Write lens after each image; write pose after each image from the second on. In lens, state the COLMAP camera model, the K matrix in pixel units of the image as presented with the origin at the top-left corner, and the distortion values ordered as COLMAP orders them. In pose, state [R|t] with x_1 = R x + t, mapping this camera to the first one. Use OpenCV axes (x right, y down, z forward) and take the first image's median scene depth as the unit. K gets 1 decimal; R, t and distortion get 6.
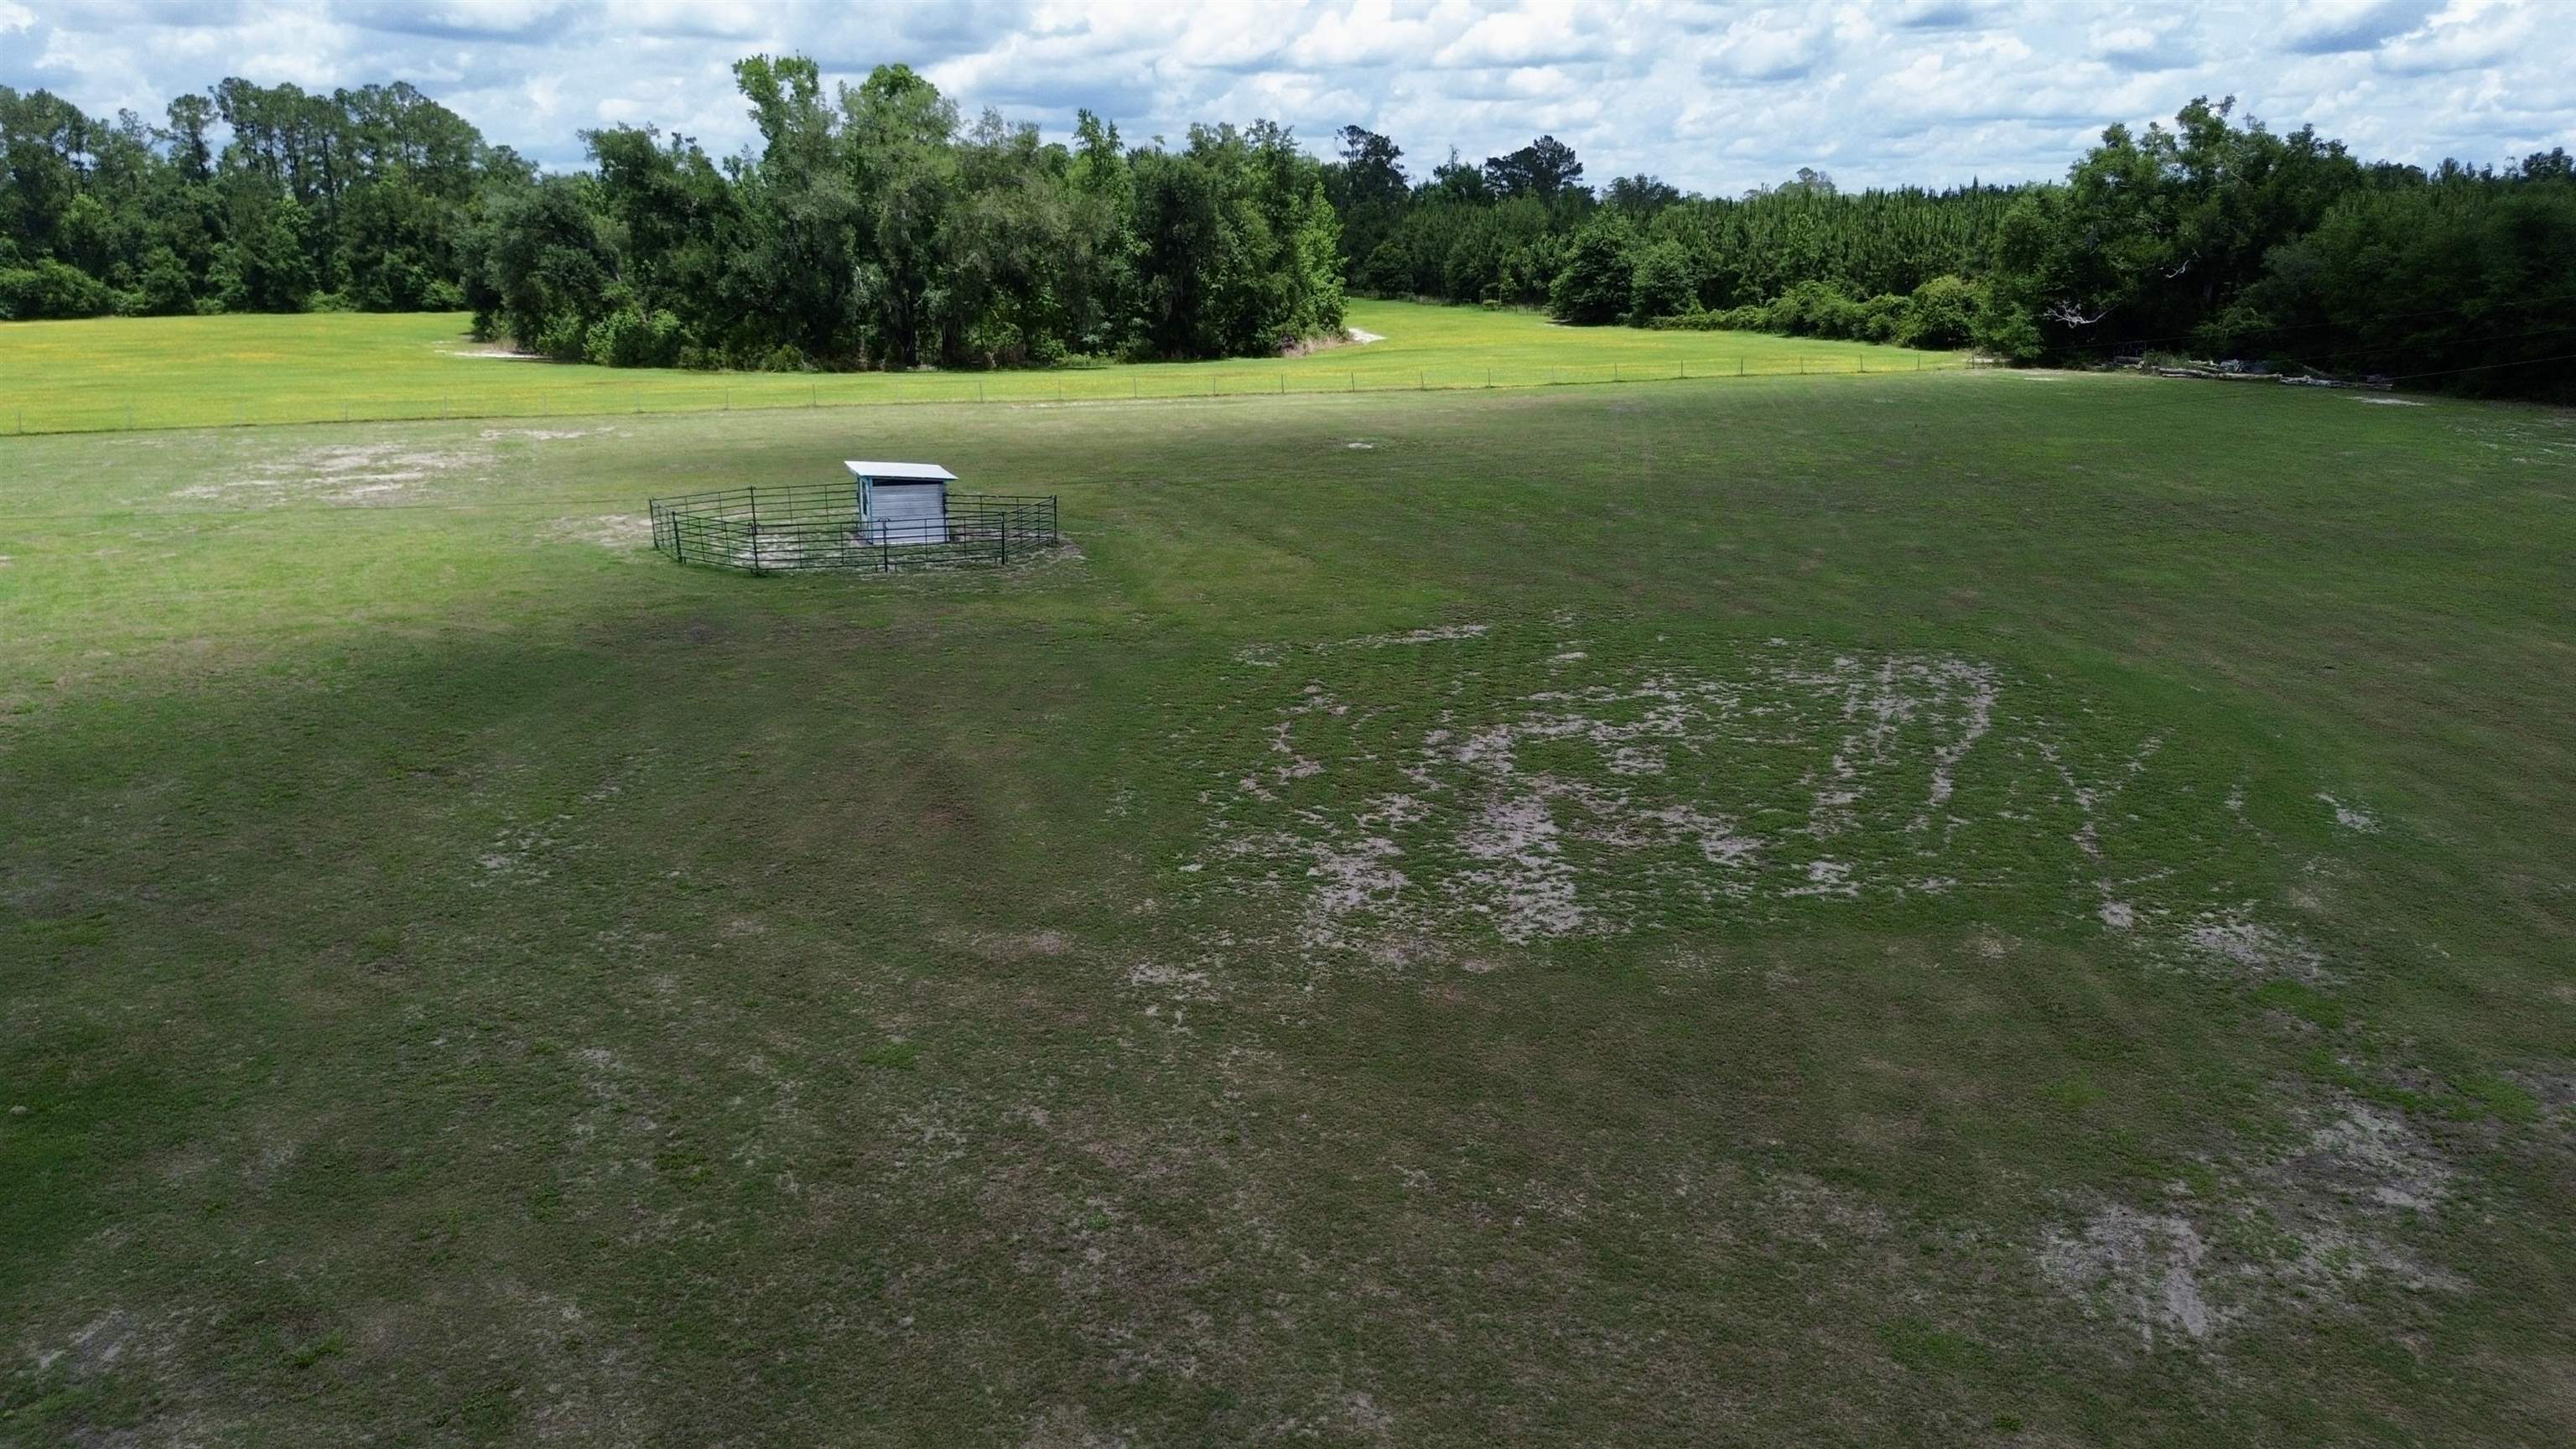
lens RADIAL K [[1852.0, 0, 1288.0], [0, 1852.0, 724.5], [0, 0, 1]] dist [0.014924, -0.000324]
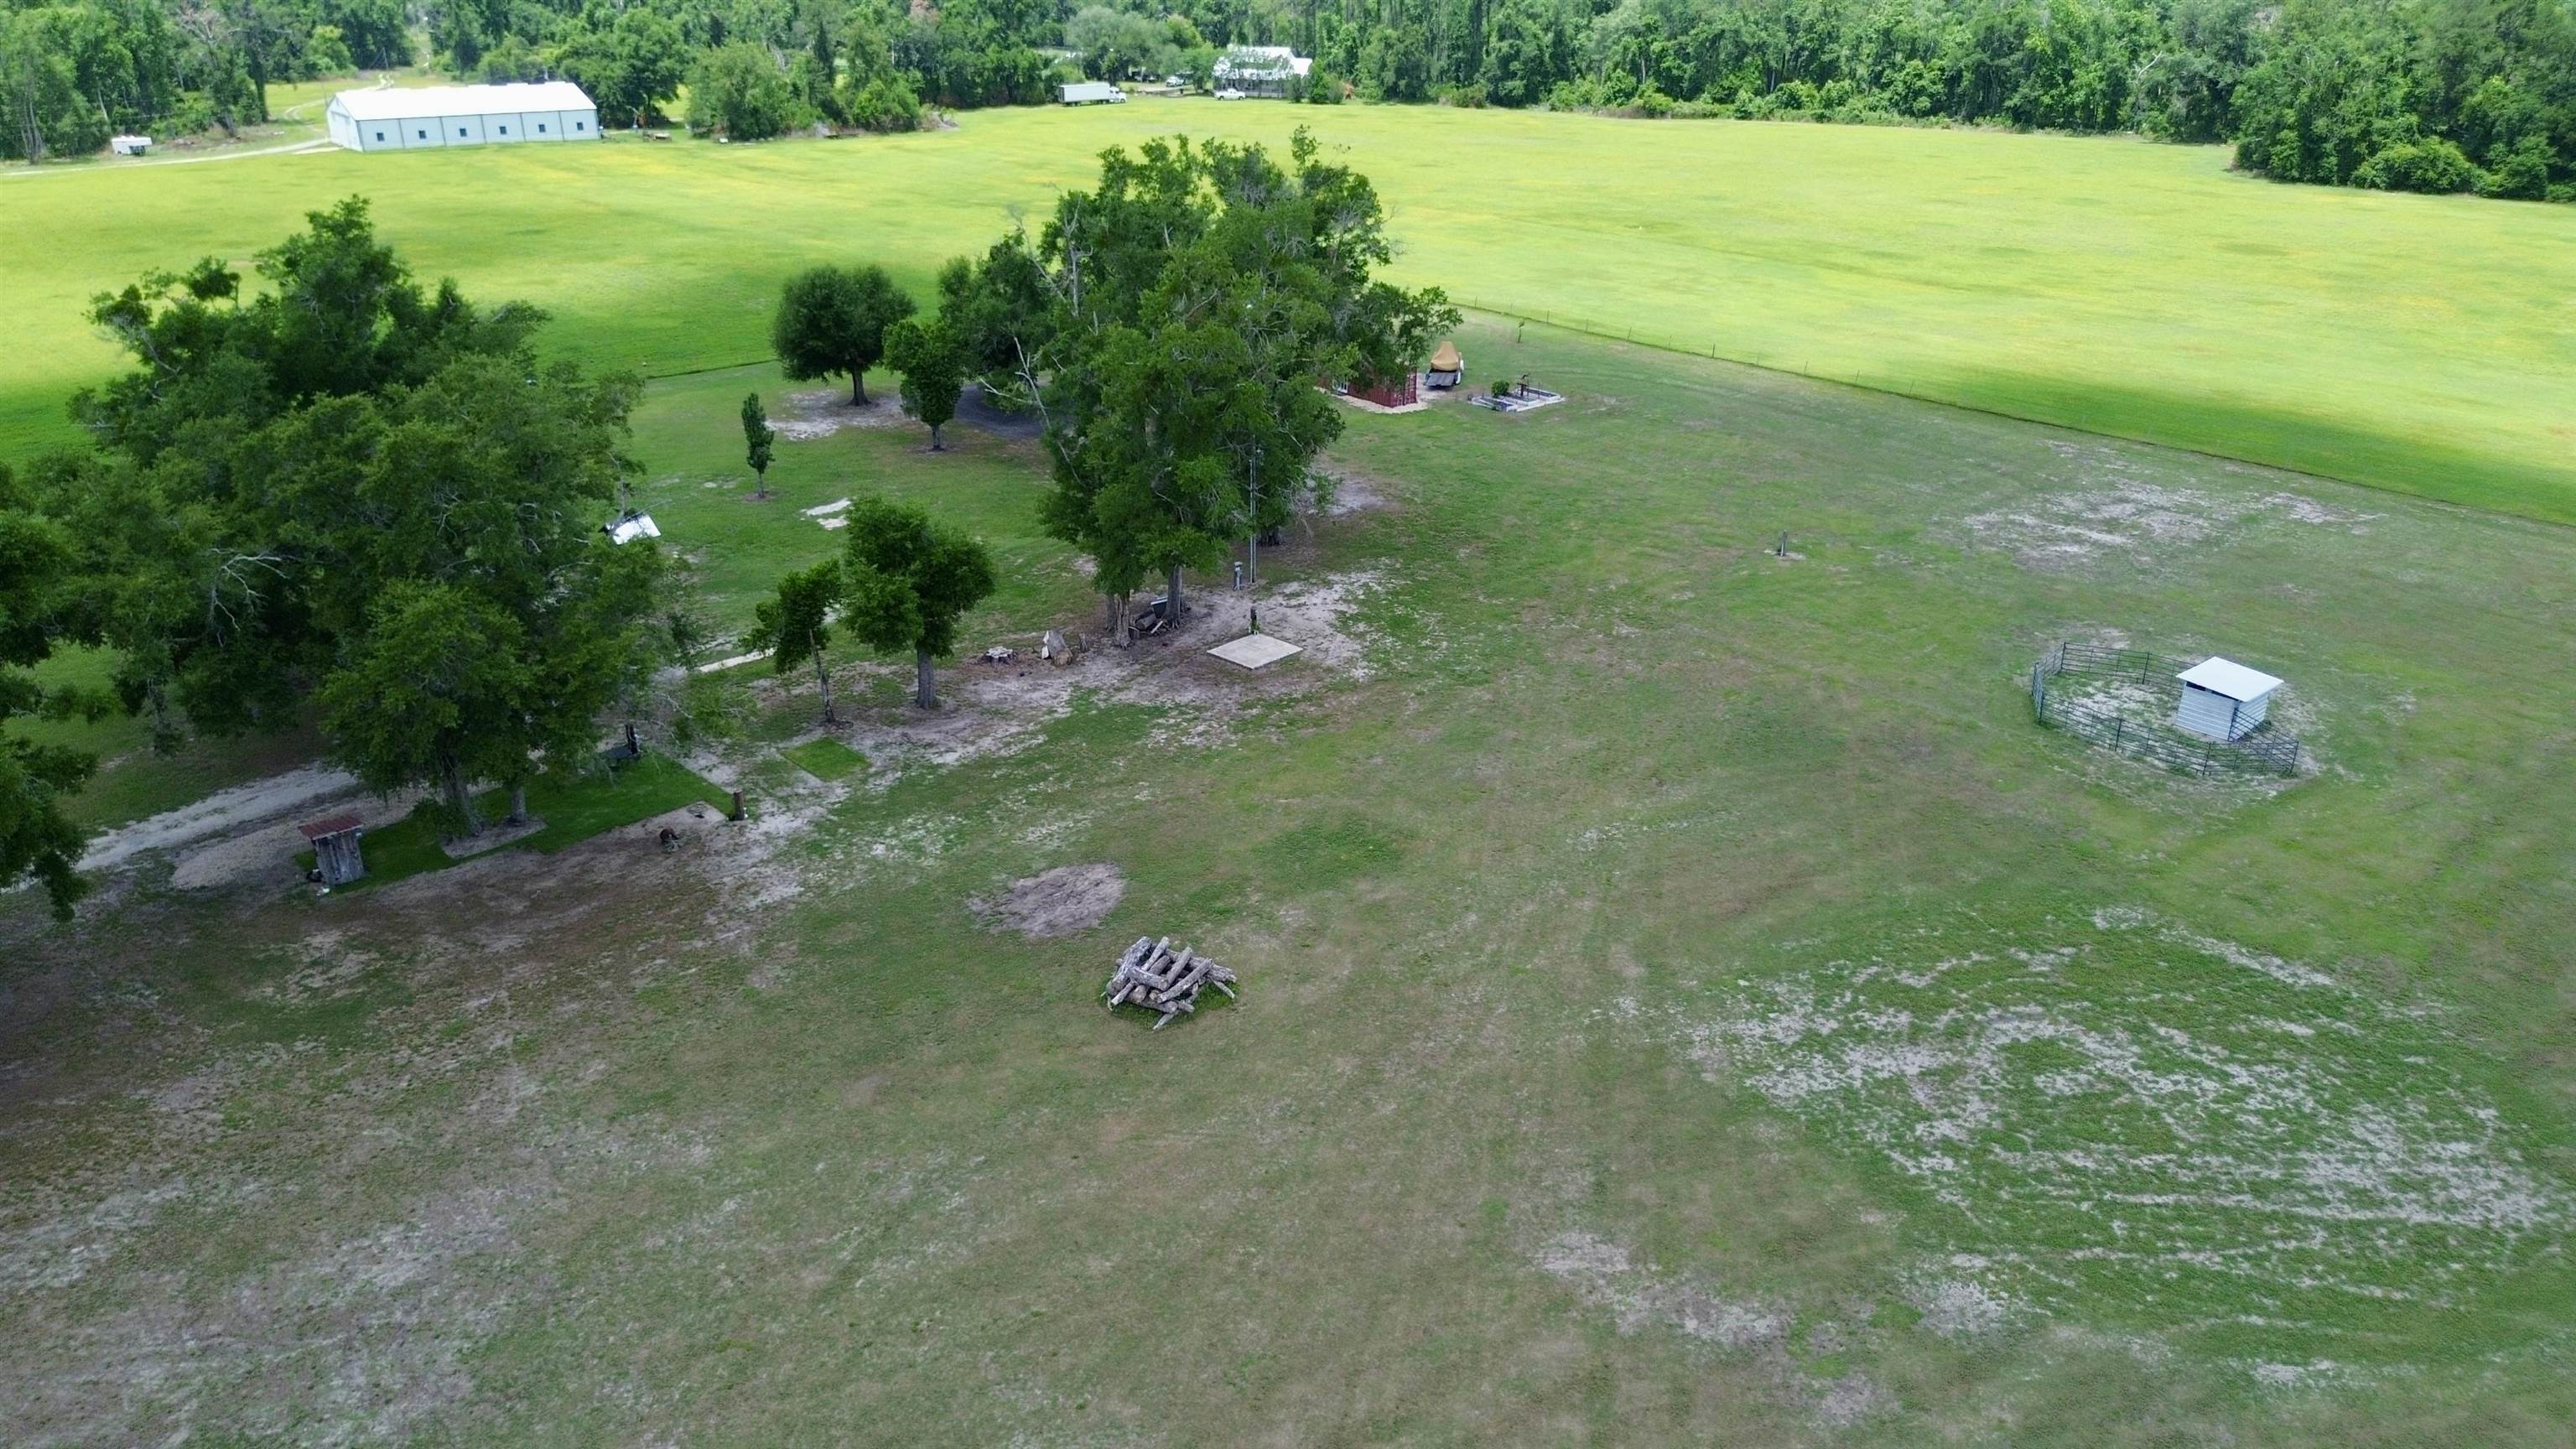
lens RADIAL K [[1832.1, 0, 1303.1], [0, 1832.1, 726.4], [0, 0, 1]] dist [0.065272, -0.065013]
pose [[0.348002, 0.378875, -0.857525, 0.193985], [-0.249663, 0.919121, 0.304771, -0.093529], [0.903639, 0.108031, 0.414447, -0.045062]]
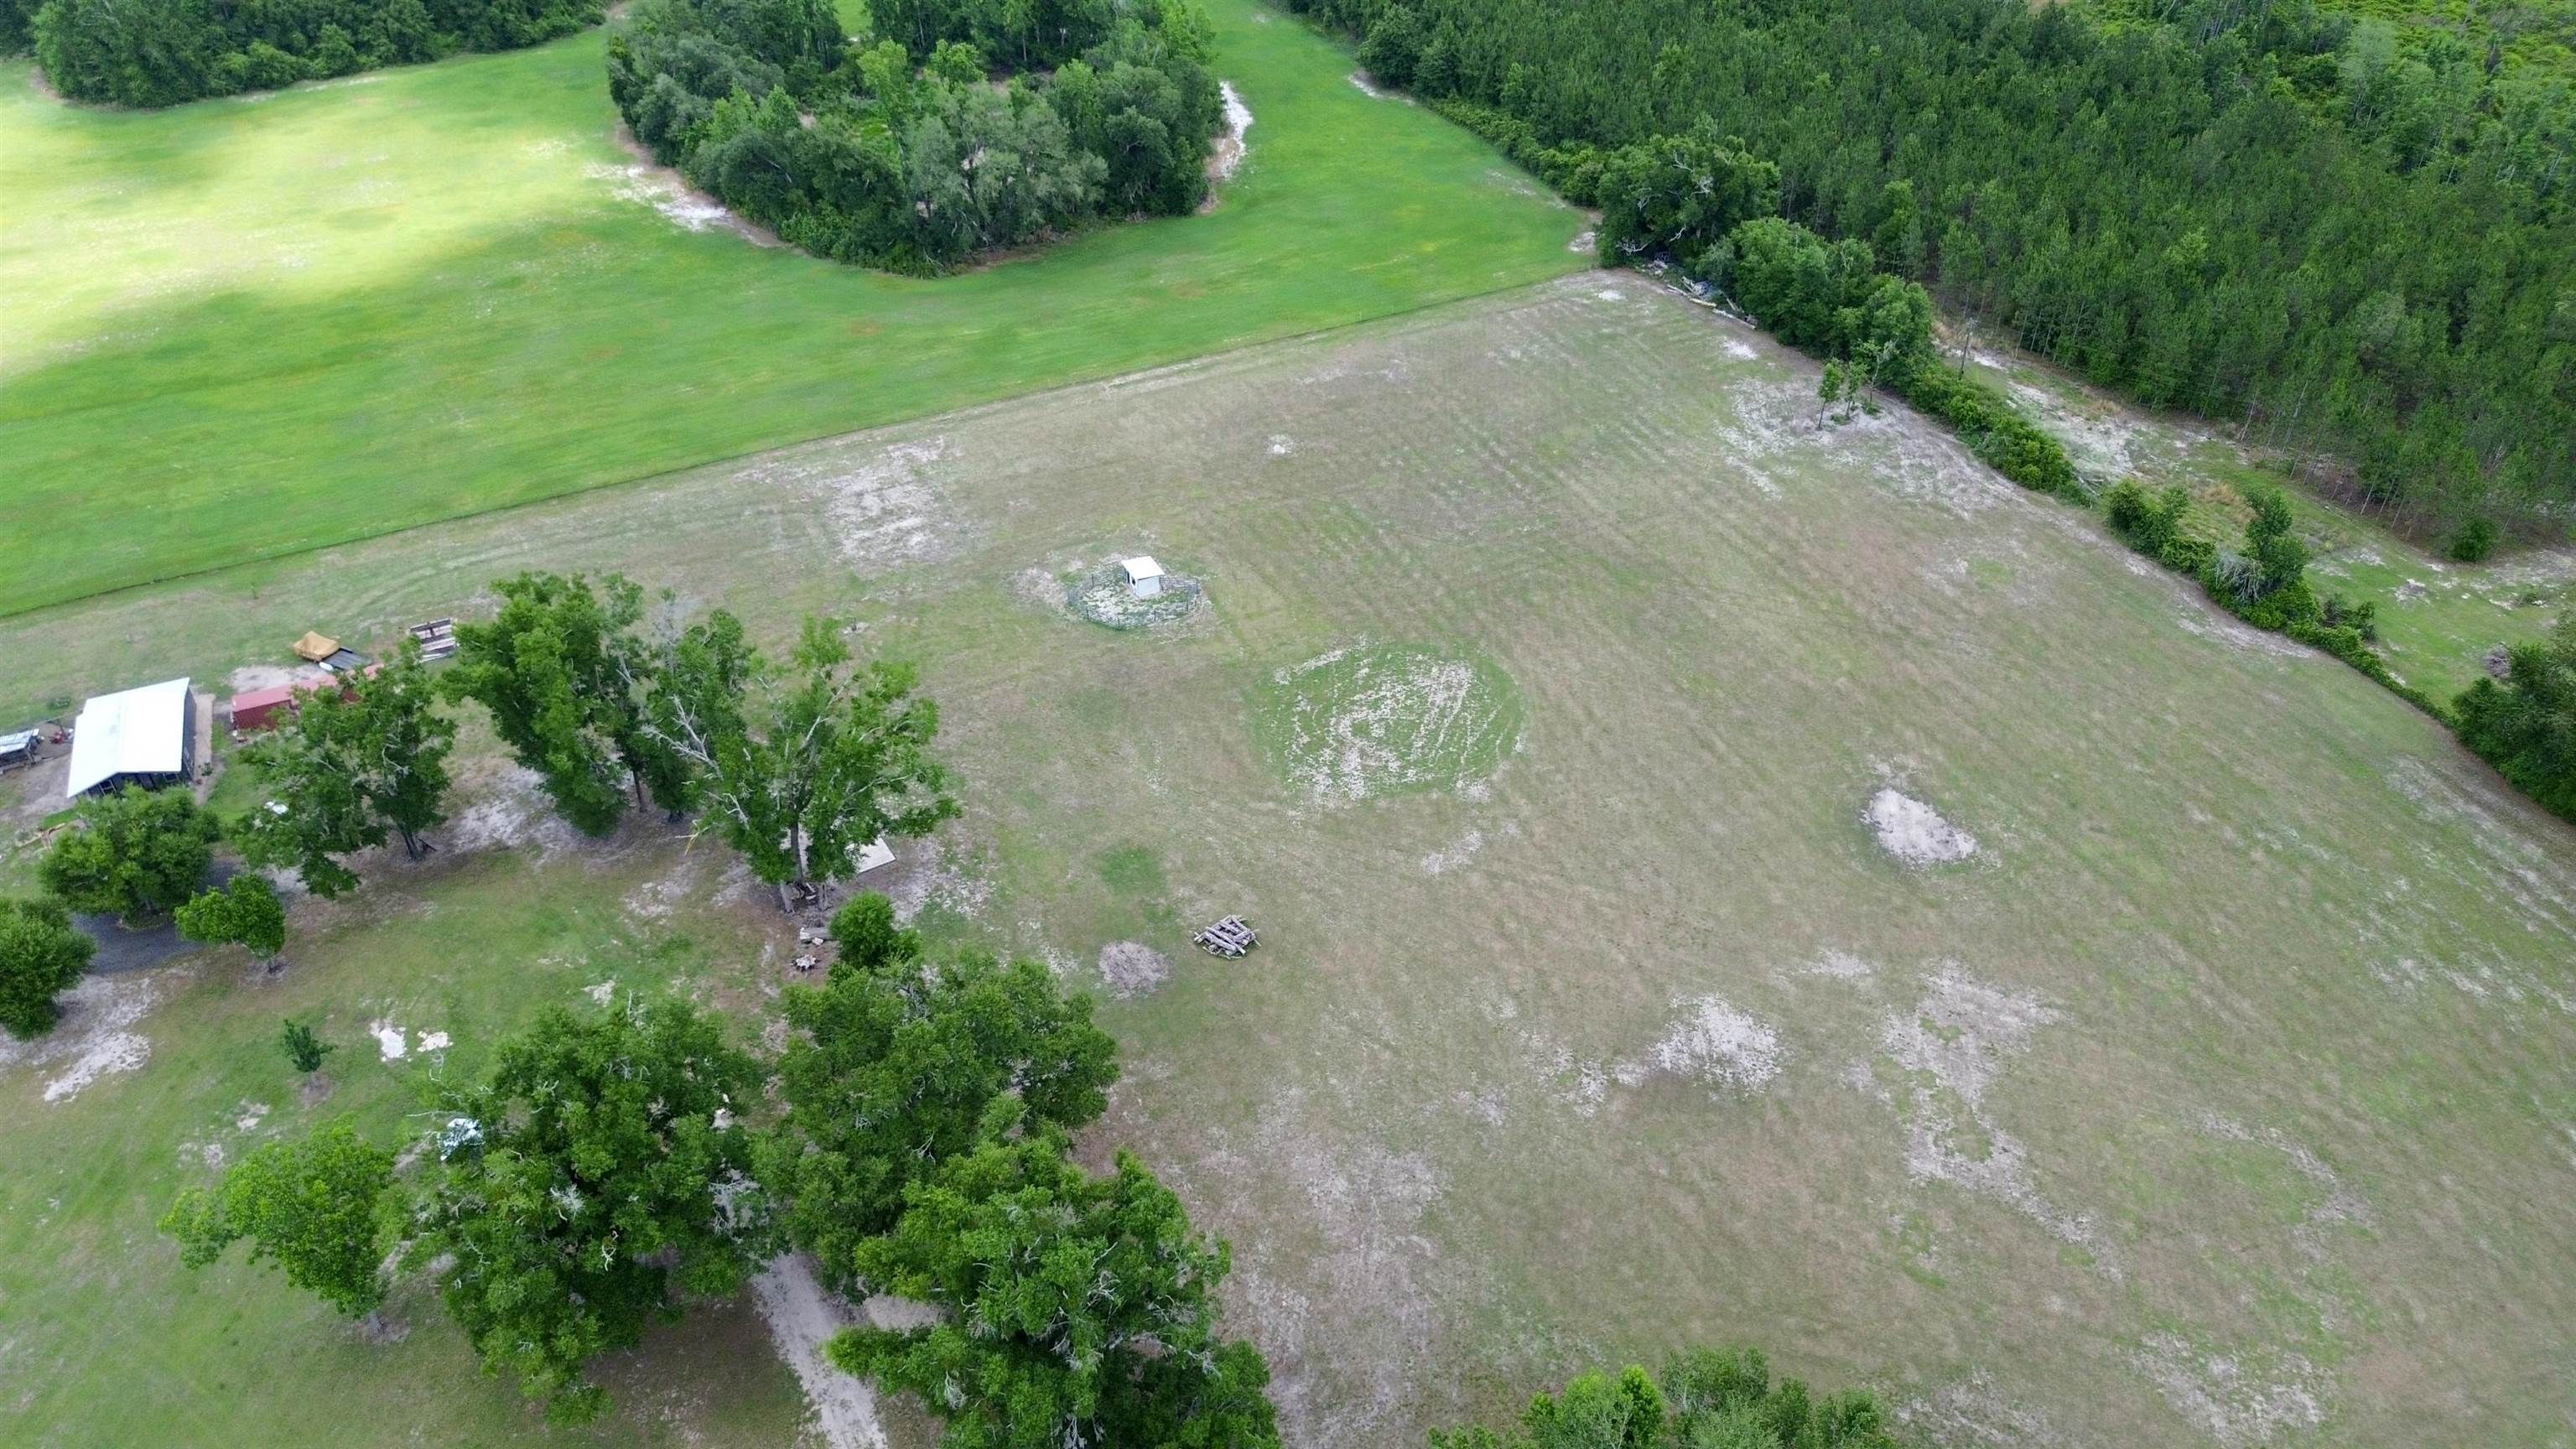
lens RADIAL K [[1832.1, 0, 1303.1], [0, 1832.1, 726.4], [0, 0, 1]] dist [0.065272, -0.065013]
pose [[0.993795, -0.068726, 0.087450, -0.061309], [0.031199, 0.926936, 0.373920, -0.266928], [-0.106759, -0.368872, 0.923329, -0.496706]]
